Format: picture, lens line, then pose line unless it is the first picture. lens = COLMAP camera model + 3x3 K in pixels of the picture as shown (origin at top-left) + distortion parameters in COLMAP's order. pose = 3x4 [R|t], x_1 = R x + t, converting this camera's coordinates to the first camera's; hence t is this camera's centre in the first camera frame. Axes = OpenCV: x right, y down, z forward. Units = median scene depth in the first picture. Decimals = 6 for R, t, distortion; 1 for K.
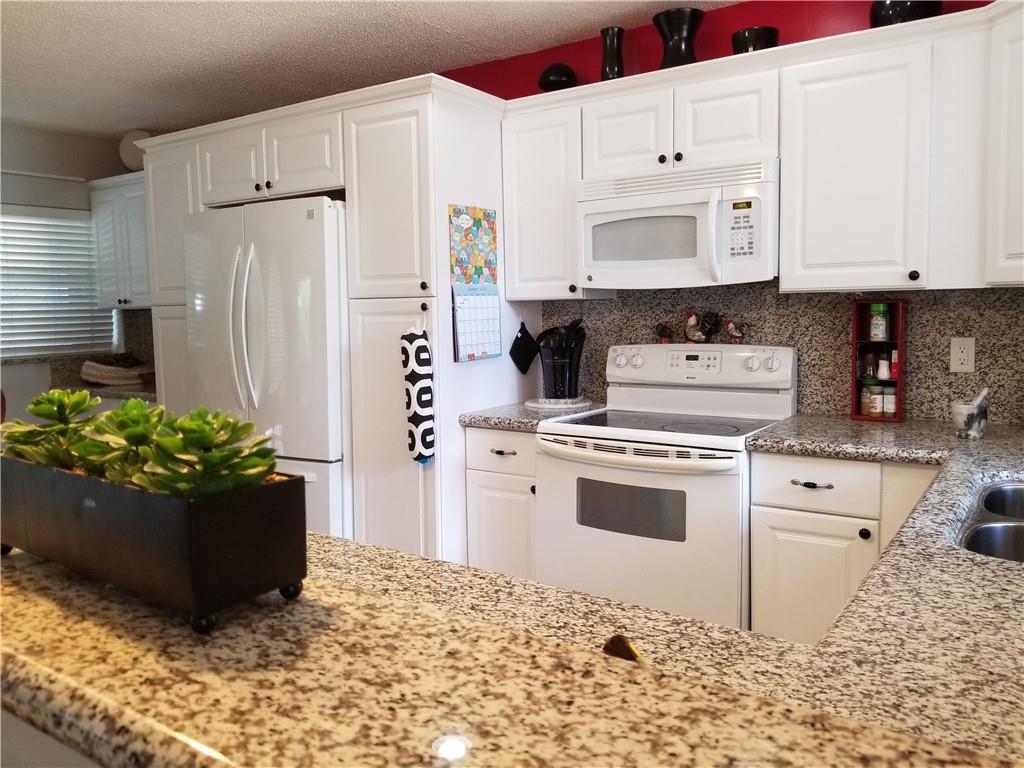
lens RADIAL K [[797.6, 0, 505.8], [0, 797.6, 376.5], [0, 0, 1]] dist [0.067773, -0.113310]
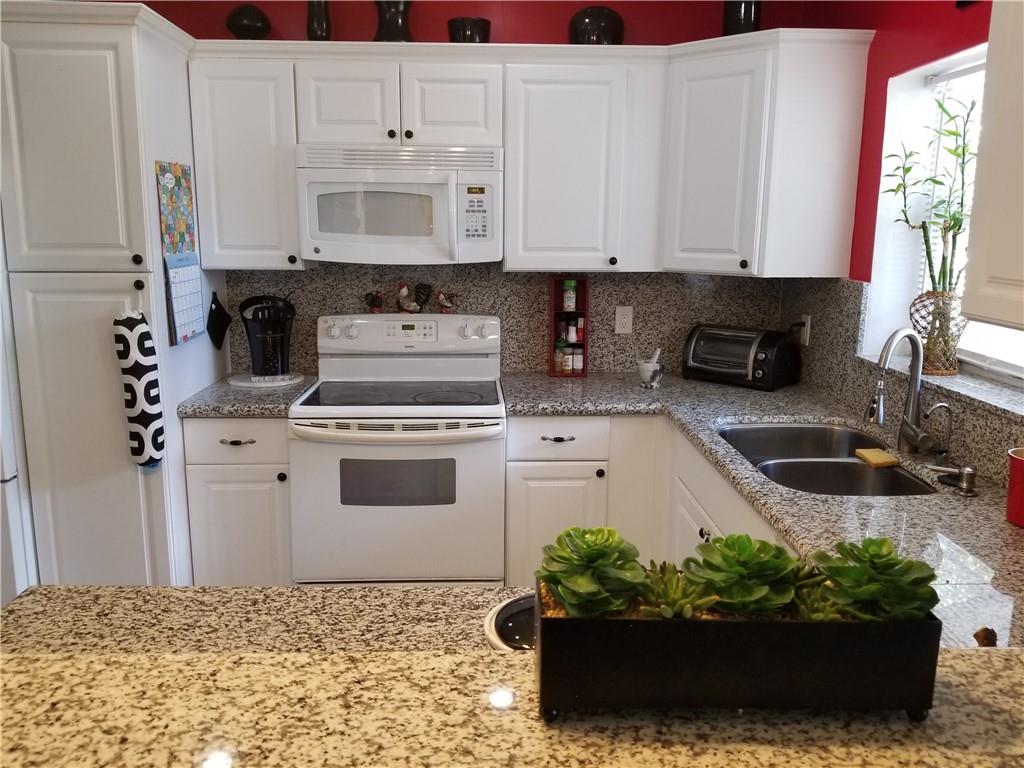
lens RADIAL K [[797.6, 0, 516.0], [0, 797.6, 385.6], [0, 0, 1]] dist [0.067773, -0.113310]
pose [[0.798430, -0.094055, 0.594696, -0.313104], [0.030004, 0.992711, 0.116722, -0.072105], [-0.601339, -0.075351, 0.795433, 0.084698]]
